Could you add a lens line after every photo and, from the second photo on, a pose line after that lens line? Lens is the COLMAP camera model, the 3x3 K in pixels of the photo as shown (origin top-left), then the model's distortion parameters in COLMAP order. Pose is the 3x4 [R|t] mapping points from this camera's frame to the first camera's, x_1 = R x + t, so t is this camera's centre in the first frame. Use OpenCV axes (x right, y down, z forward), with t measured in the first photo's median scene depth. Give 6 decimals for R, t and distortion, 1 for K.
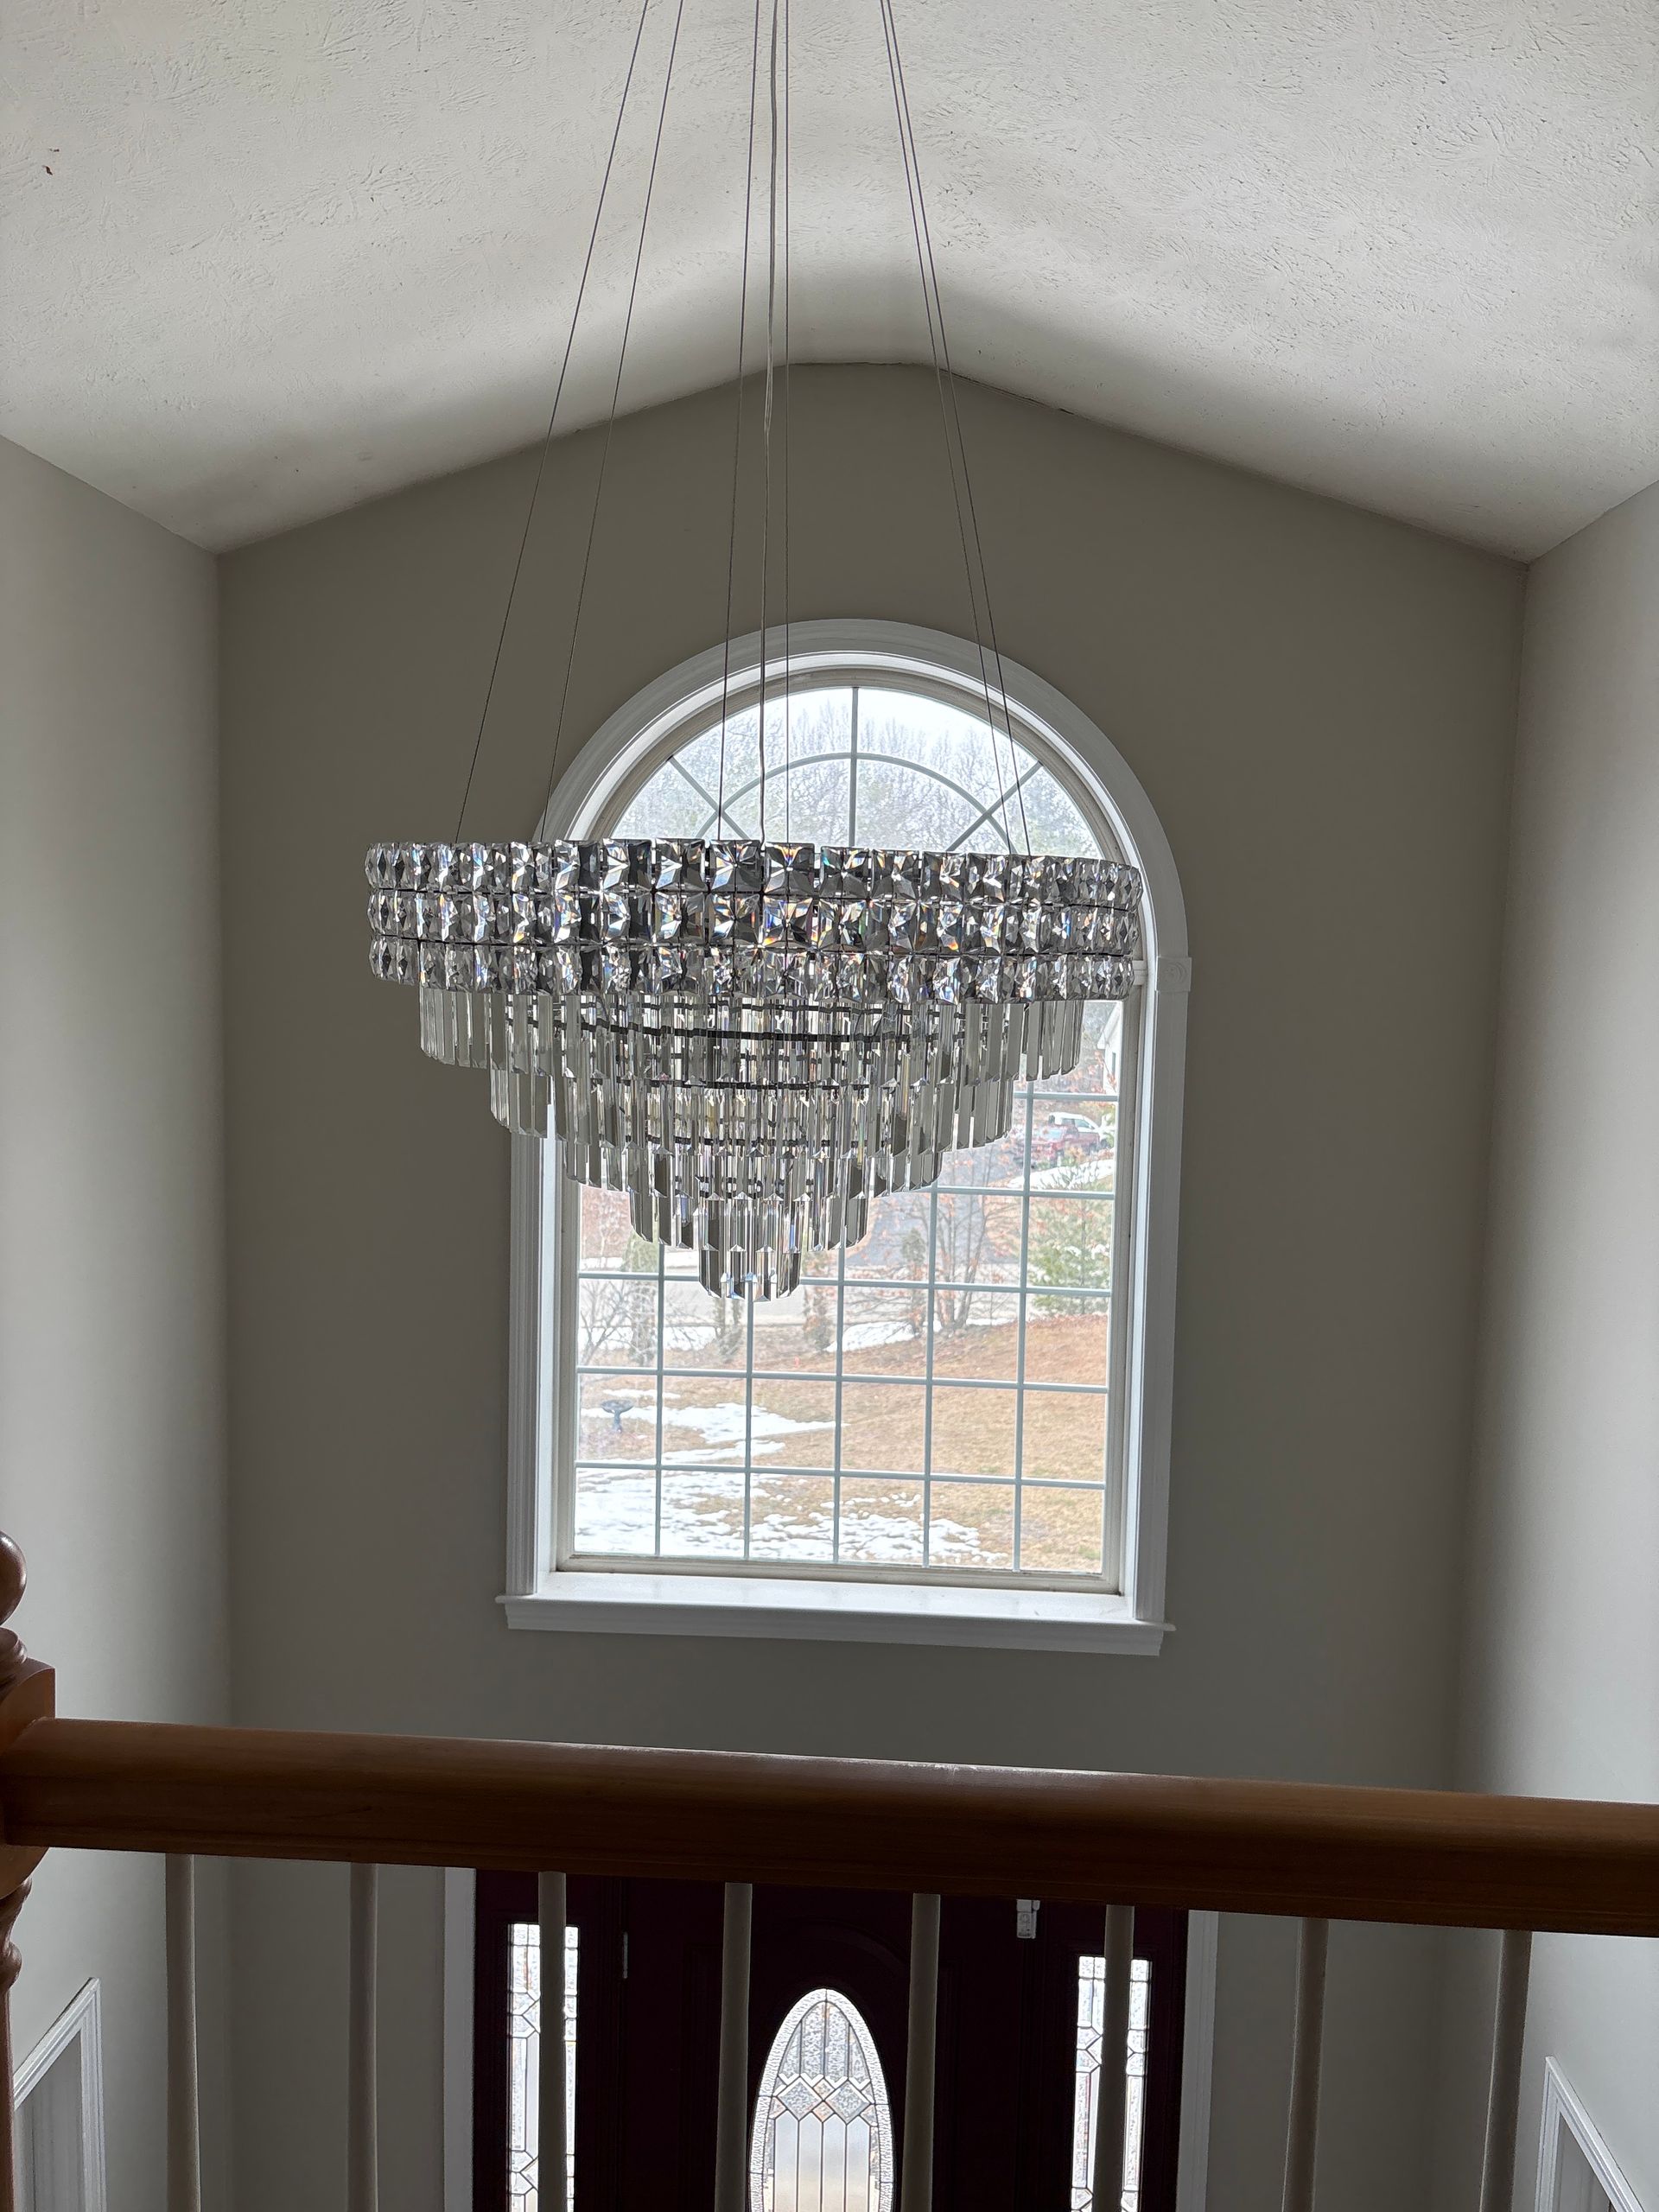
lens RADIAL K [[1571.8, 0, 829.5], [0, 1571.8, 1106.0], [0, 0, 1]] dist [0.005610, -0.036697]
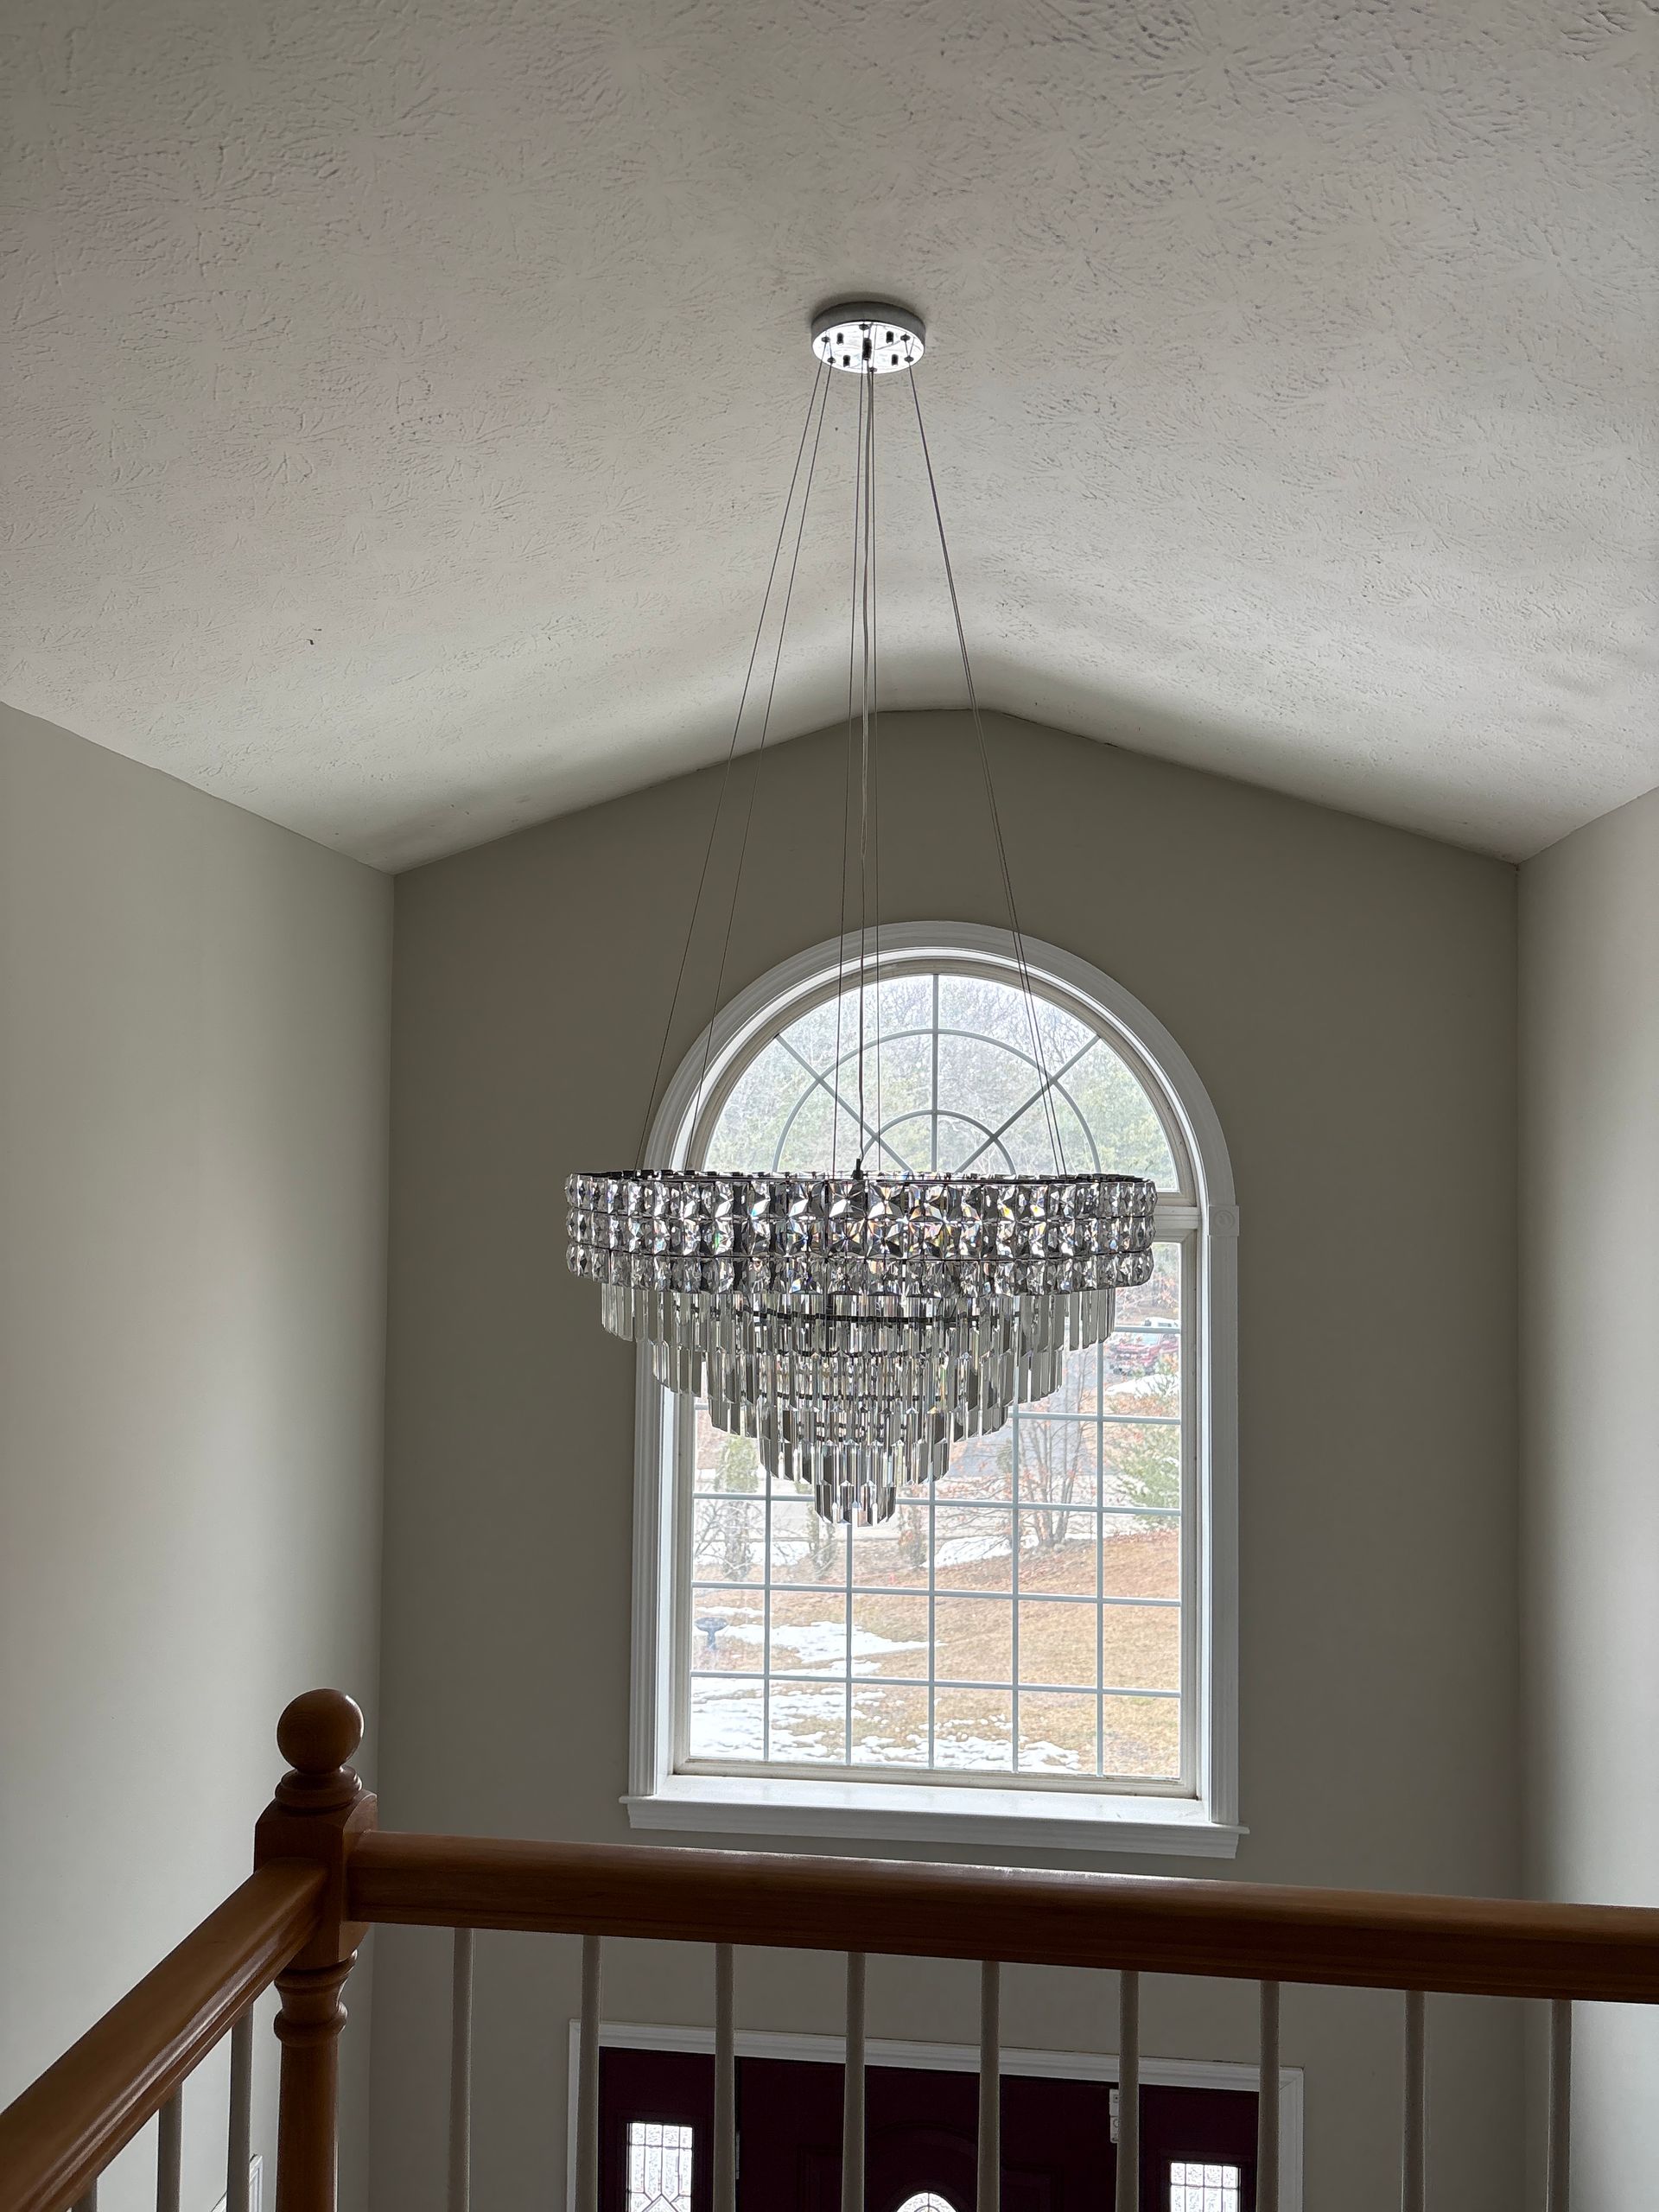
lens RADIAL K [[1571.8, 0, 829.5], [0, 1571.8, 1106.0], [0, 0, 1]] dist [0.005610, -0.036697]
pose [[0.998285, -0.015231, -0.056518, 0.001635], [0.007739, 0.991422, -0.130467, -0.021413], [0.058021, 0.129806, 0.989840, -0.143962]]
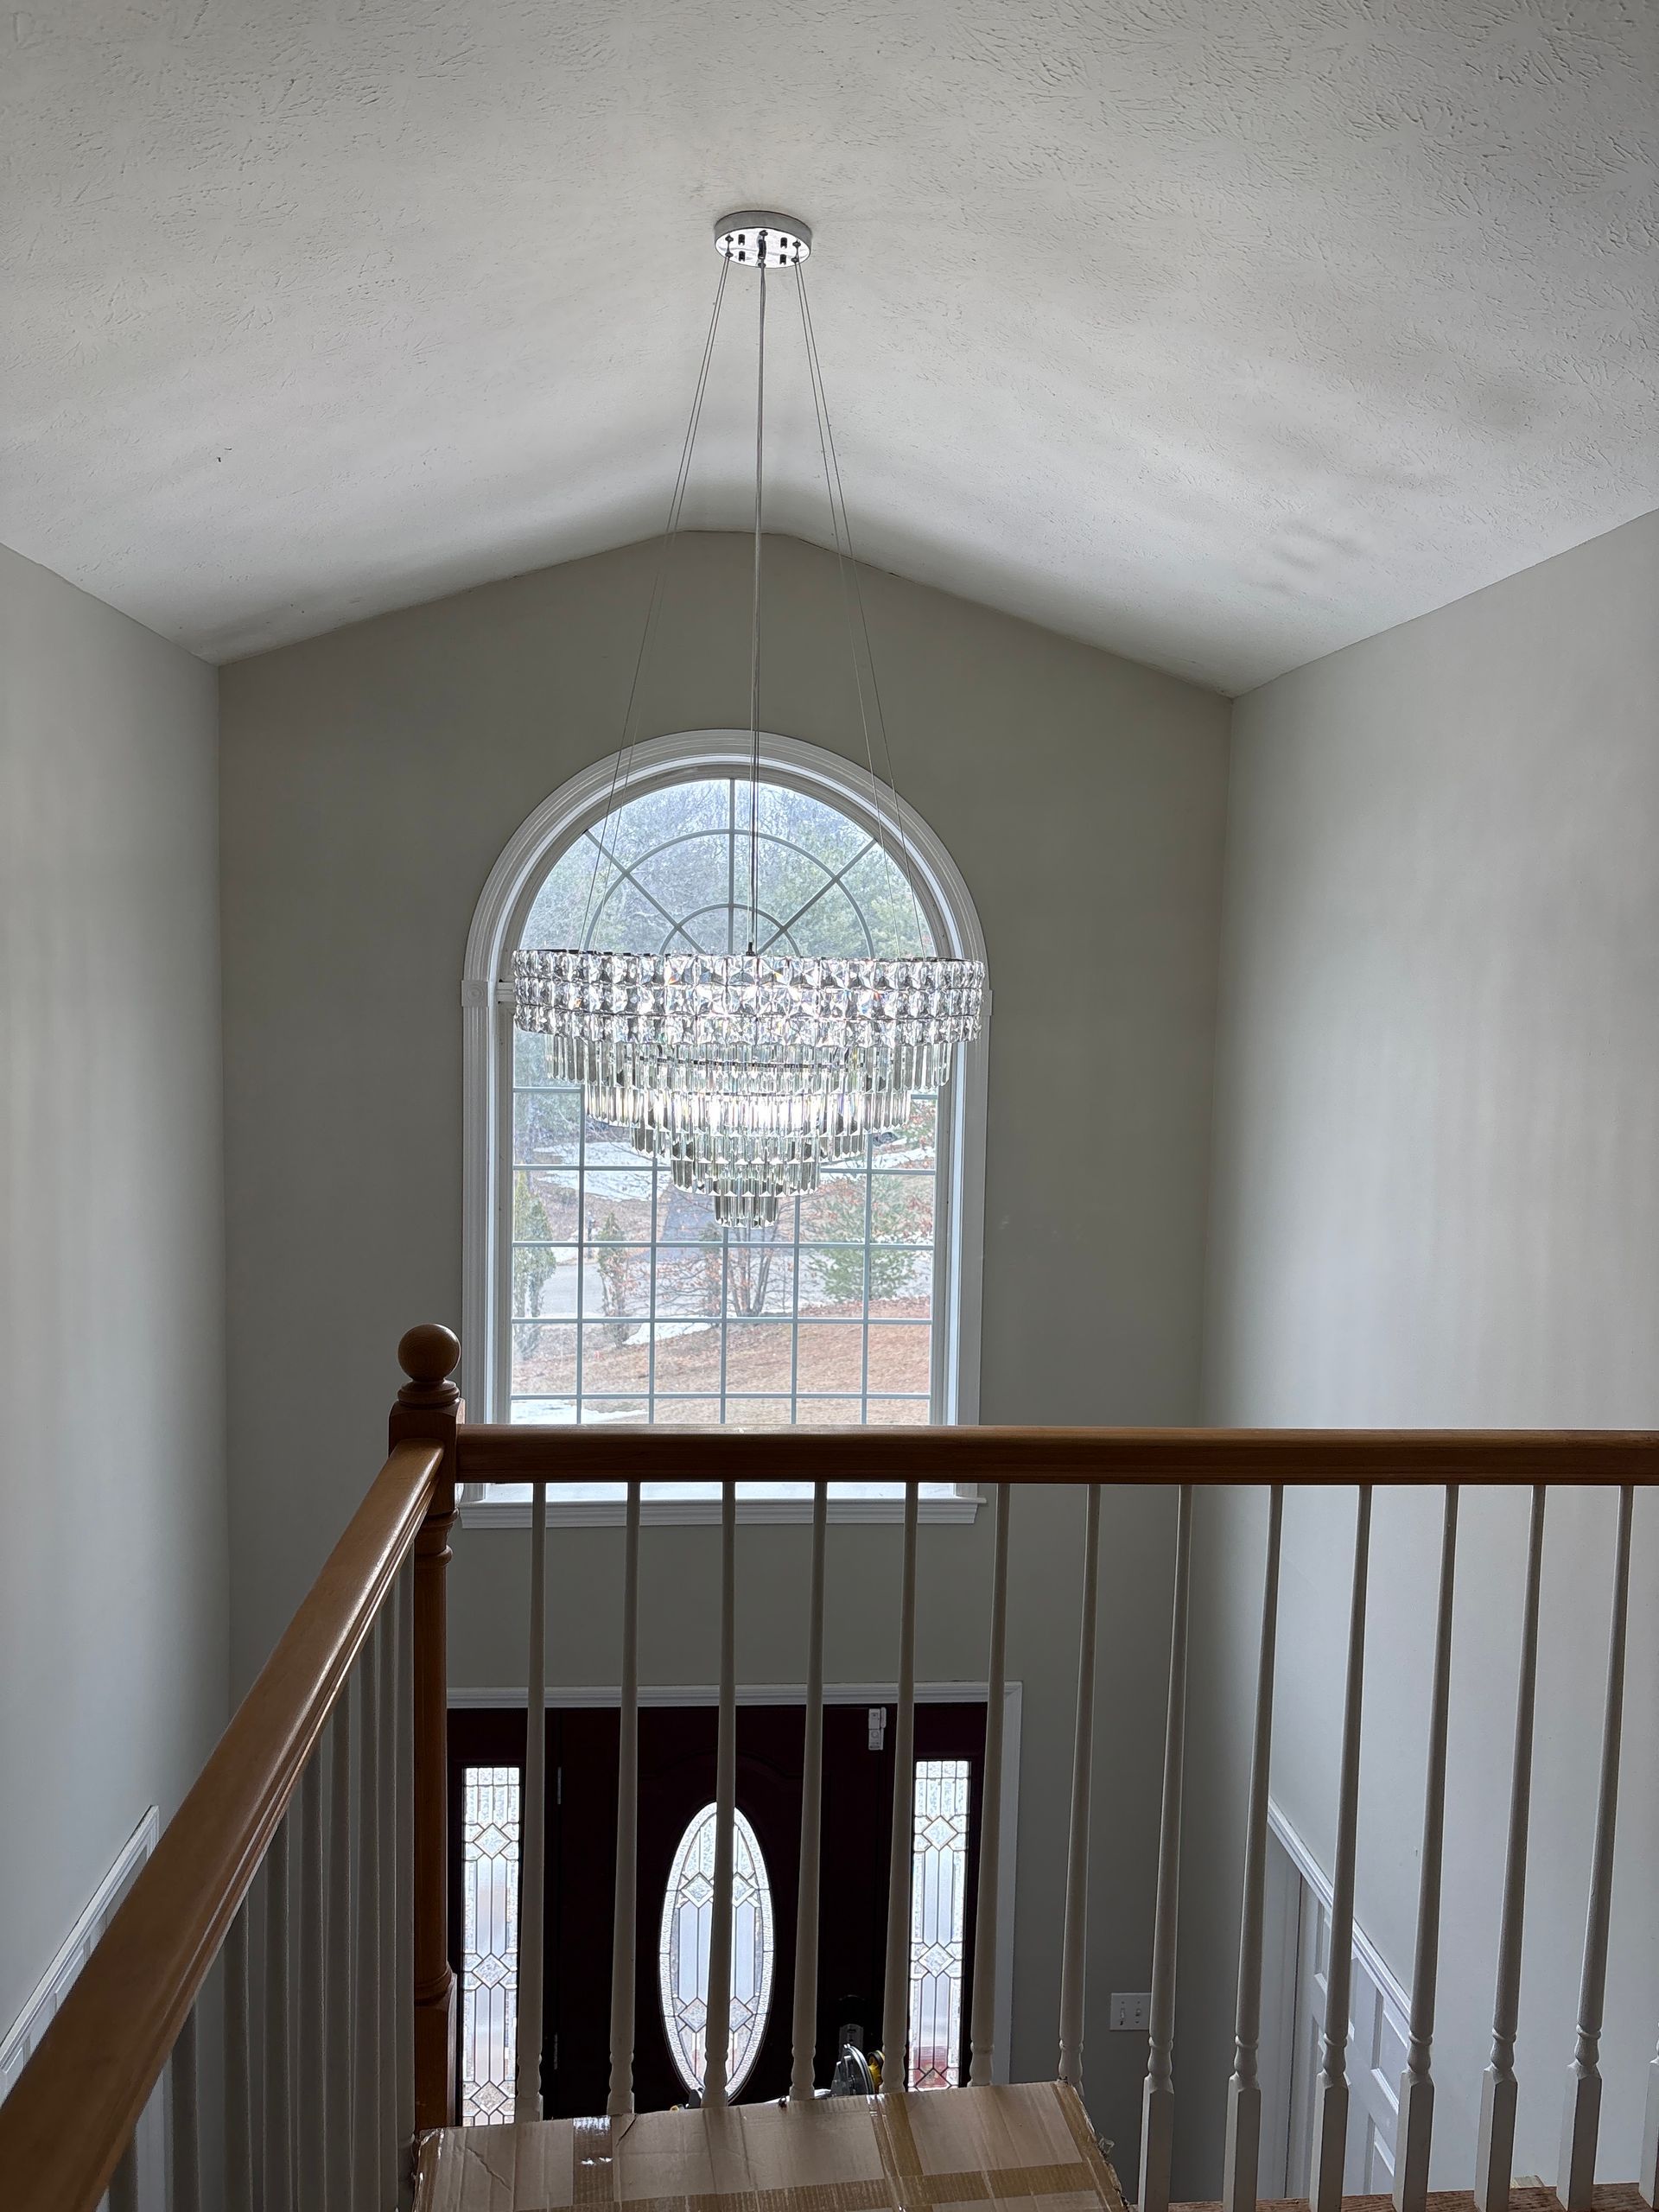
lens RADIAL K [[1593.6, 0, 785.1], [0, 1593.6, 1113.5], [0, 0, 1]] dist [0.005220, -0.055586]
pose [[0.993163, -0.012690, 0.116047, -0.100216], [0.012152, 0.999912, 0.005349, -0.000507], [-0.116105, -0.003902, 0.993229, -0.312055]]
